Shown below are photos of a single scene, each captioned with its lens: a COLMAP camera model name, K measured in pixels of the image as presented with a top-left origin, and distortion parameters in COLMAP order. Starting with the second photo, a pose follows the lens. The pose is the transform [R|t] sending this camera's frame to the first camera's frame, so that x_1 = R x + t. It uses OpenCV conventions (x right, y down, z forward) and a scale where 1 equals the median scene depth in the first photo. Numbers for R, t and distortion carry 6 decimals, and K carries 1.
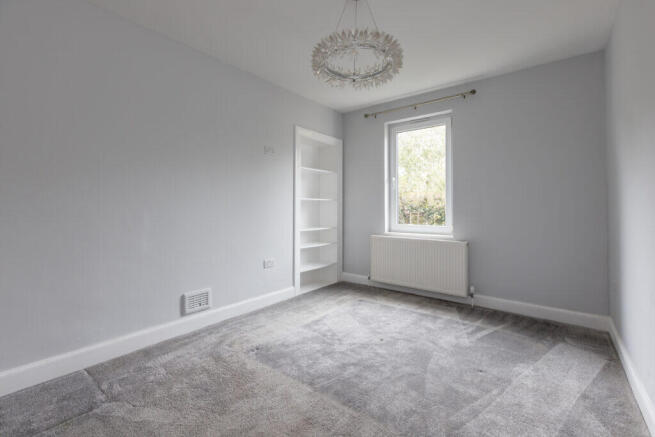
lens RADIAL K [[296.9, 0, 325.5], [0, 296.9, 194.9], [0, 0, 1]] dist [0.002235, 0.000380]
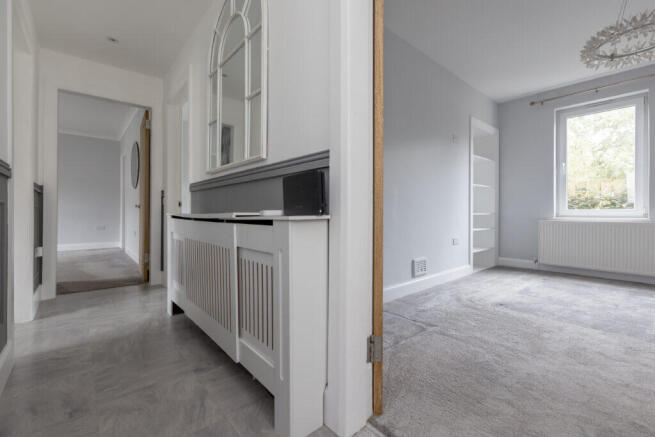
lens RADIAL K [[289.2, 0, 325.2], [0, 289.2, 211.5], [0, 0, 1]] dist [-0.002872, -0.001208]
pose [[0.984126, -0.001634, -0.177464, -0.400327], [0.007788, 0.999392, 0.033991, 0.066989], [0.177301, -0.034833, 0.983540, -0.116156]]
